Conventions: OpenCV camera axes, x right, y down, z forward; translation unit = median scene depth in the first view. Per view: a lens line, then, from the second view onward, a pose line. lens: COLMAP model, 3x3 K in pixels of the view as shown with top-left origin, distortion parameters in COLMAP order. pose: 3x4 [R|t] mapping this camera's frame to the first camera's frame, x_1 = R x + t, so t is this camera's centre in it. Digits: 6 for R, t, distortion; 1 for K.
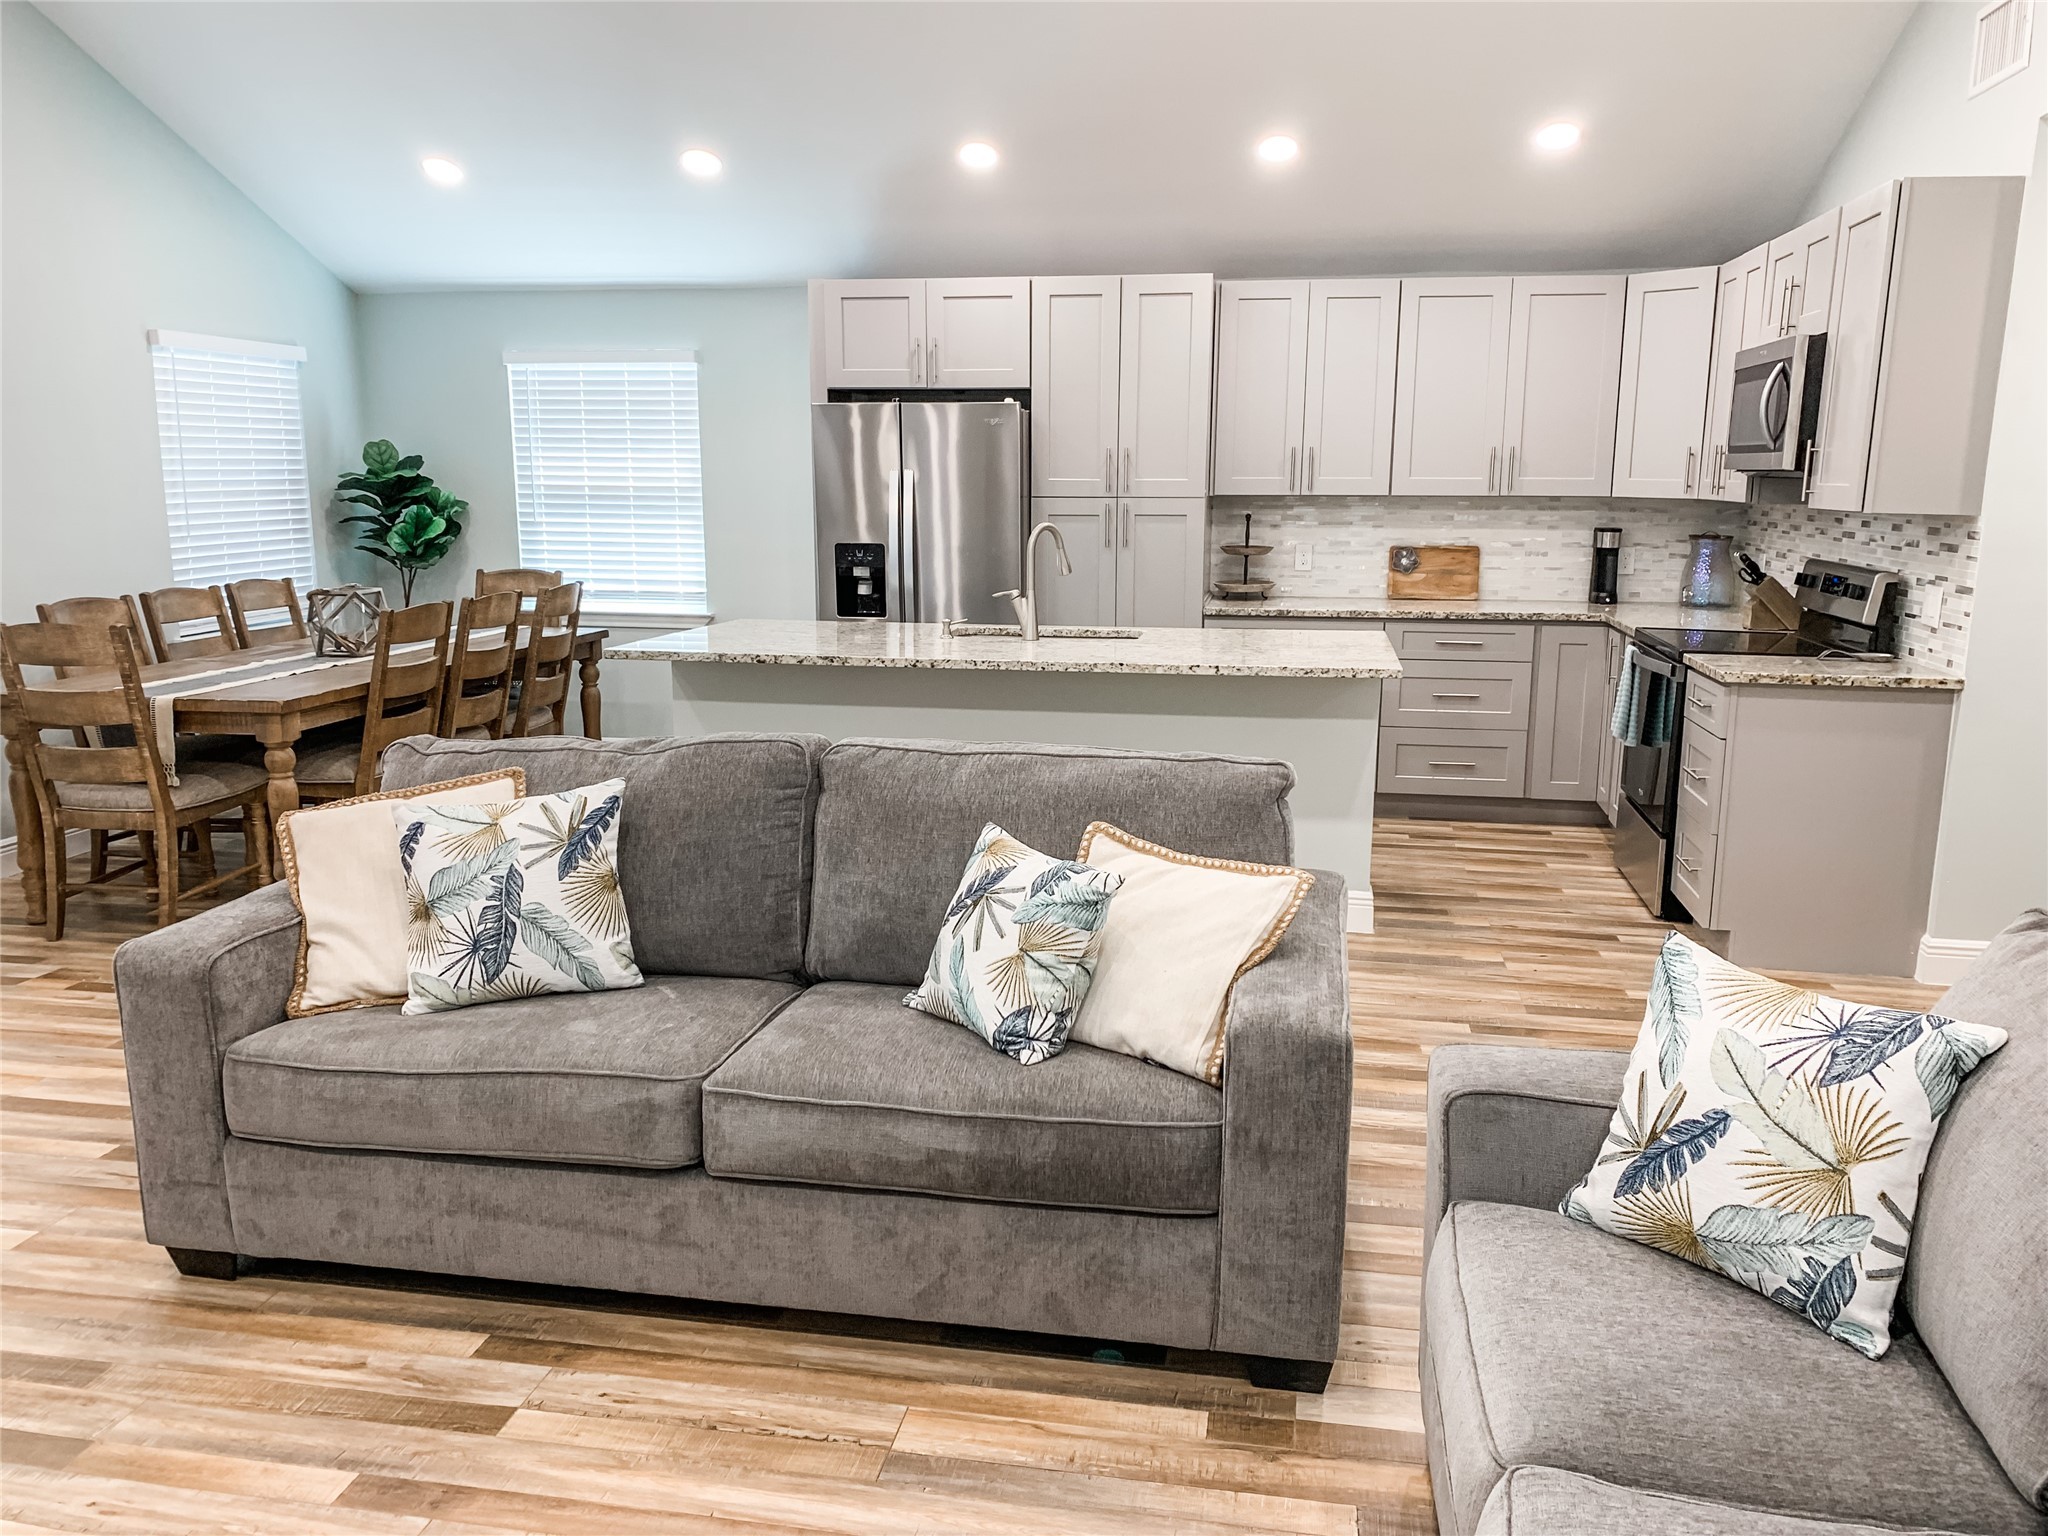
lens RADIAL K [[1539.8, 0, 1025.8], [0, 1539.8, 759.3], [0, 0, 1]] dist [0.024409, -0.020689]
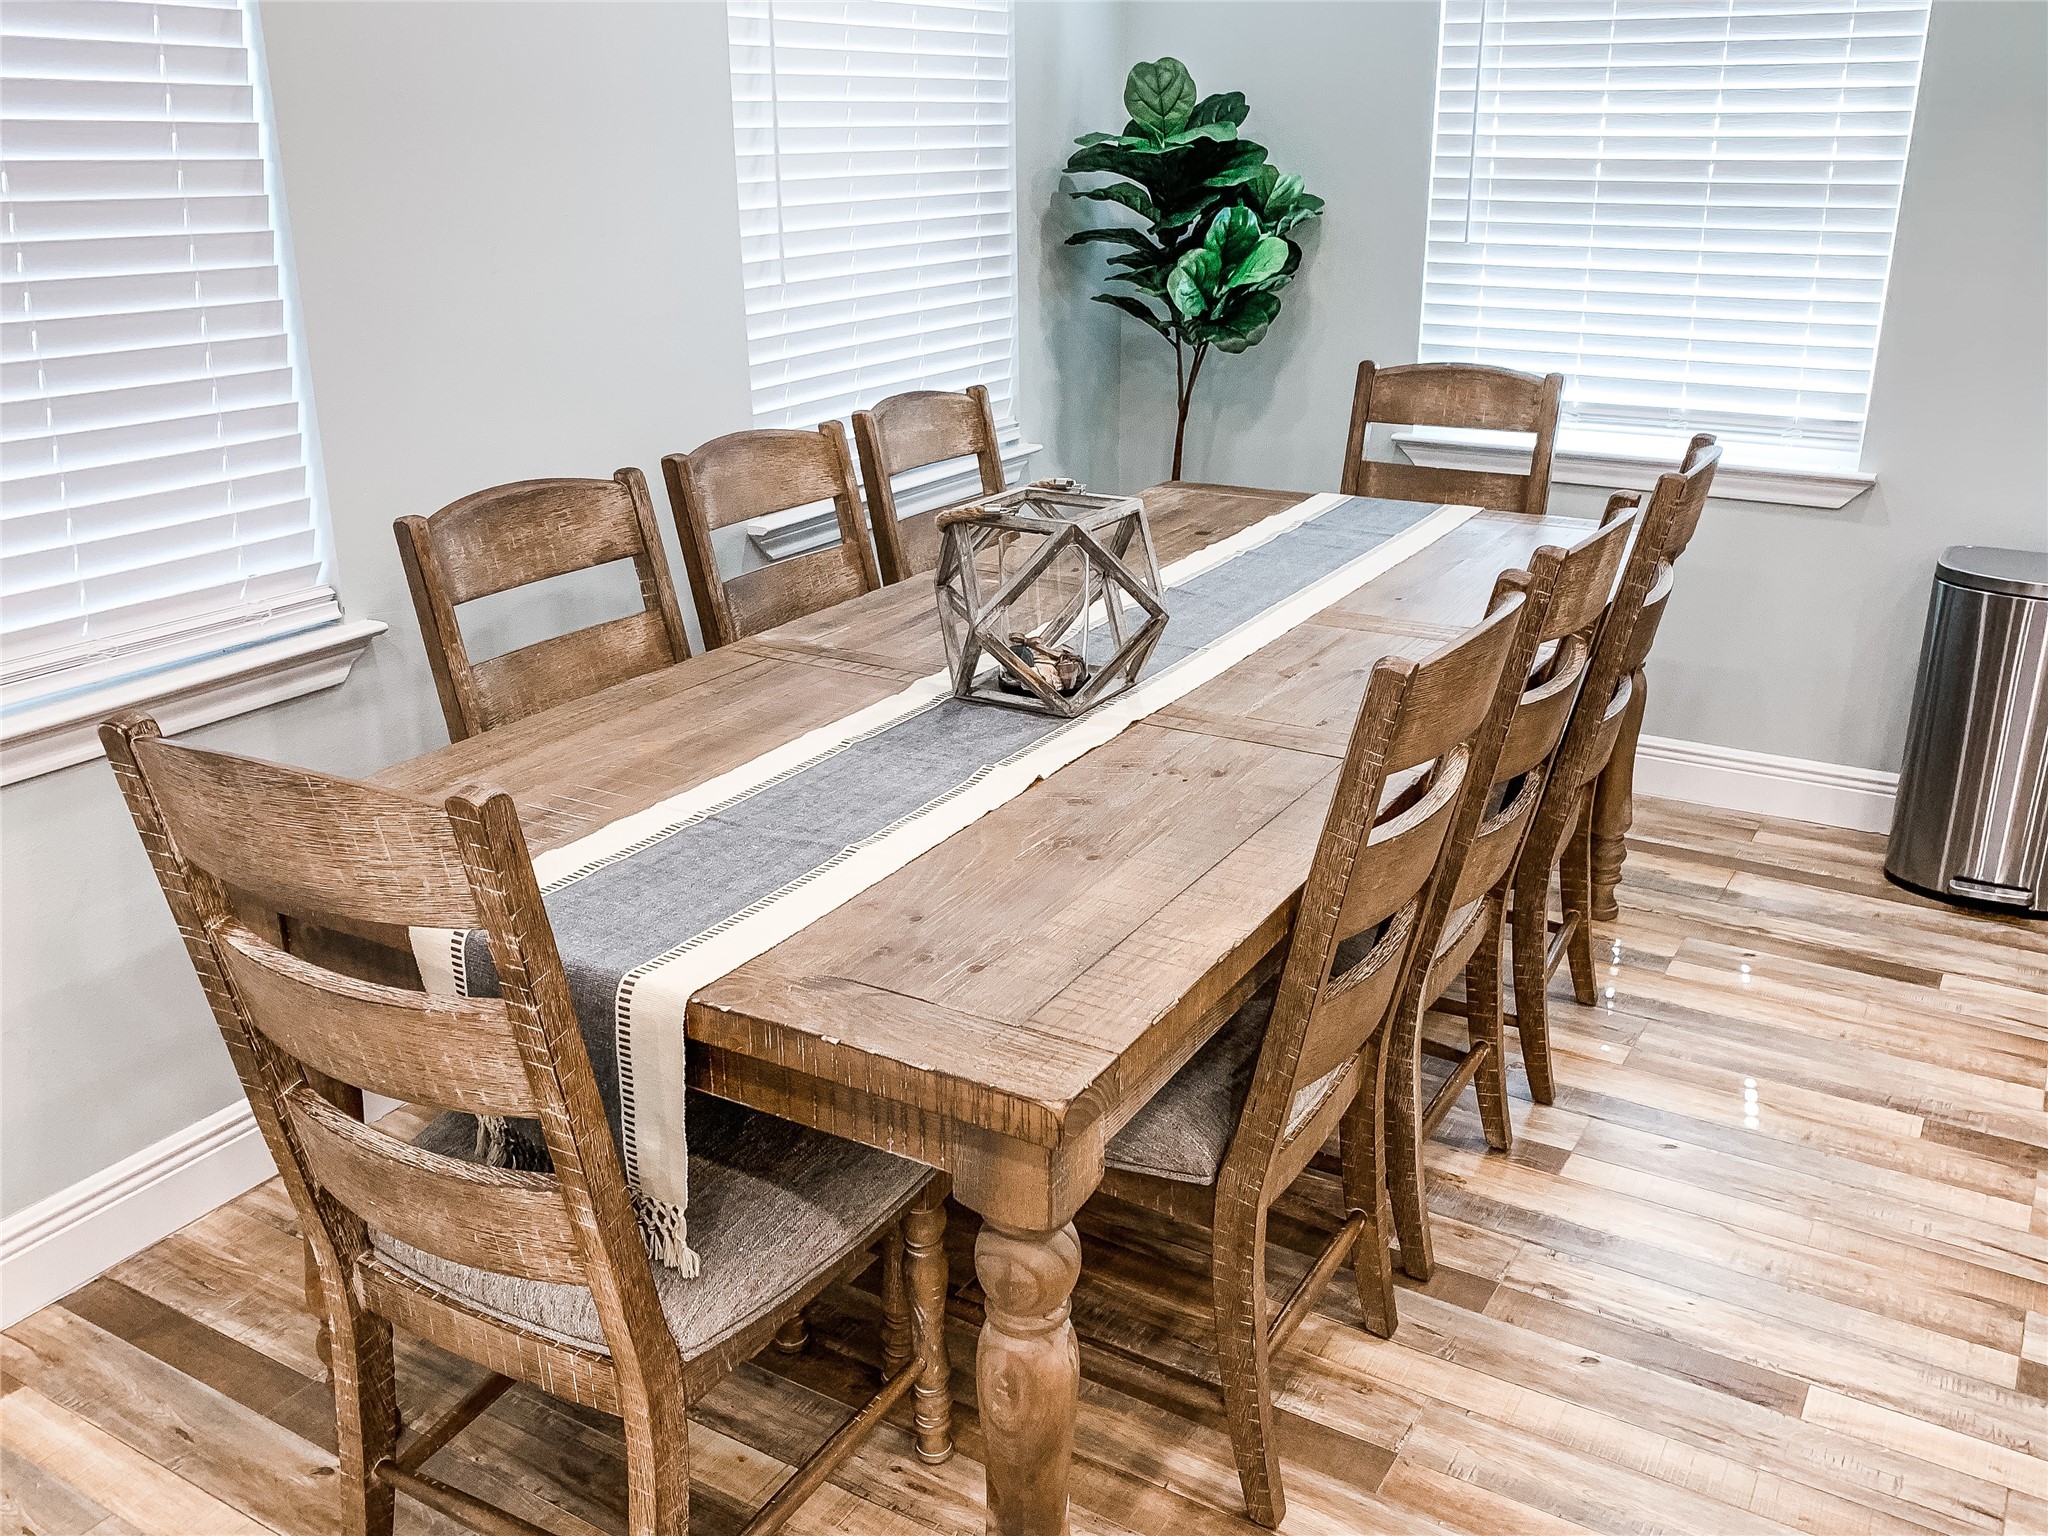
lens RADIAL K [[1752.1, 0, 1032.7], [0, 1752.1, 772.9], [0, 0, 1]] dist [0.027175, -0.026336]
pose [[0.933221, 0.118489, -0.339205, -0.260372], [-0.060815, 0.982528, 0.175898, -0.090627], [0.354120, -0.143523, 0.924121, 0.490775]]
